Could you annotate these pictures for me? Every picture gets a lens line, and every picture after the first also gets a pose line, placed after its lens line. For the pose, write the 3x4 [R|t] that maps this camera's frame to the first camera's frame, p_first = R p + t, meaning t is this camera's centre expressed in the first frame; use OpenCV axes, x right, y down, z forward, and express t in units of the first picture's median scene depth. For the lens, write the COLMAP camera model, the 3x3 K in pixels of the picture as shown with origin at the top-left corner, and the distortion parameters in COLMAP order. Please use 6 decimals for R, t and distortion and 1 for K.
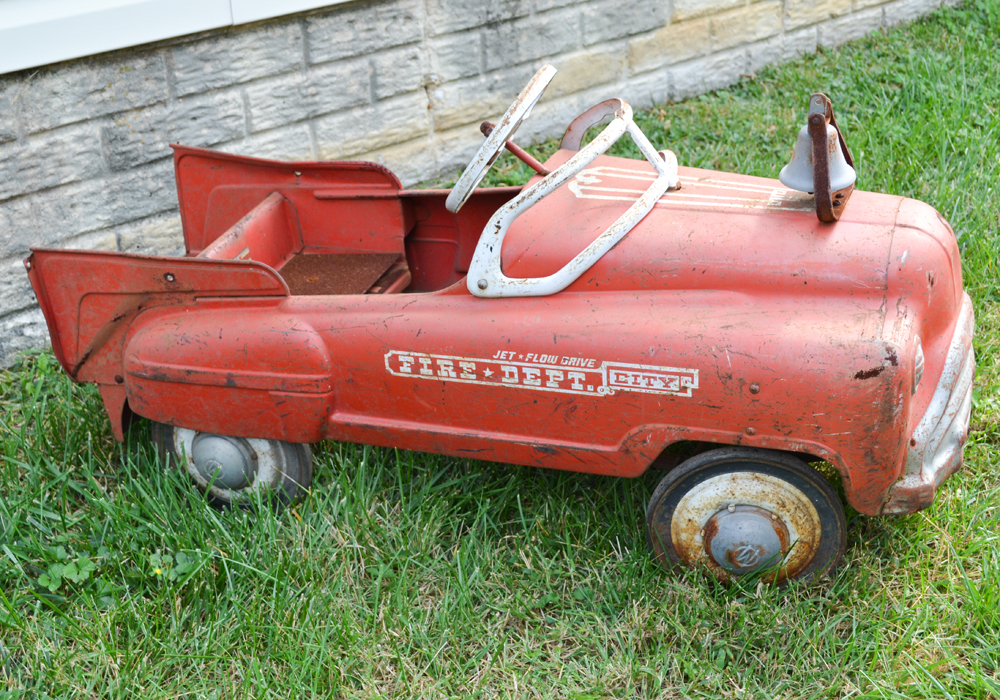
lens RADIAL K [[1573.5, 0, 500.0], [0, 1573.5, 350.0], [0, 0, 1]] dist [-0.004579, -0.020538]
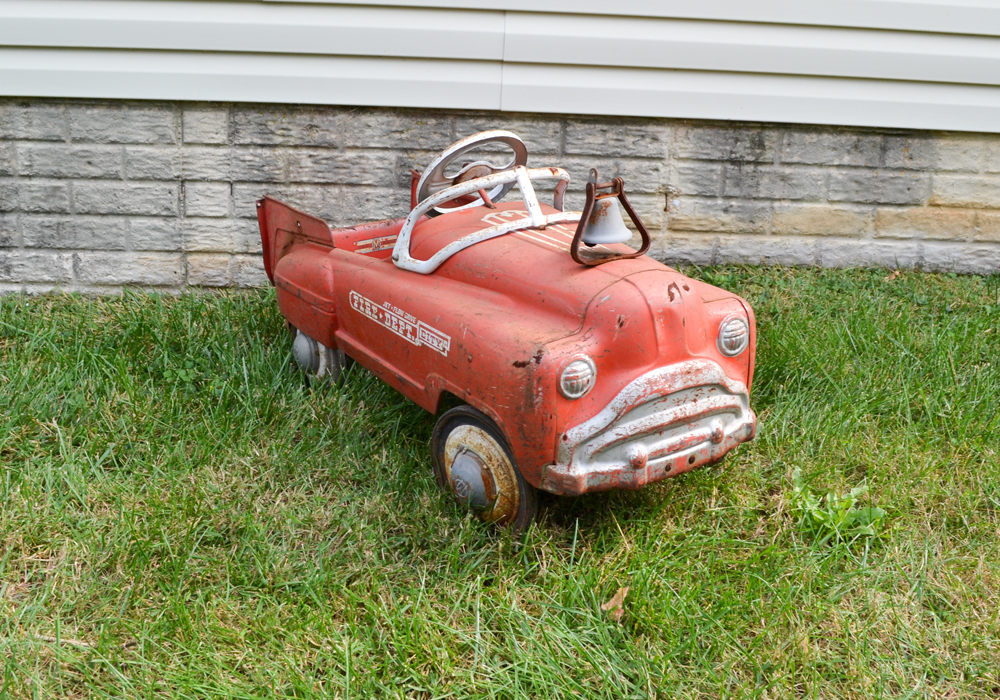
lens RADIAL K [[1277.0, 0, 500.0], [0, 1277.0, 350.0], [0, 0, 1]] dist [-0.072478, -0.035899]
pose [[0.760848, 0.263282, -0.593122, 0.606702], [-0.329607, 0.944111, -0.003733, 0.009502], [0.558990, 0.198337, 0.805104, 0.088132]]
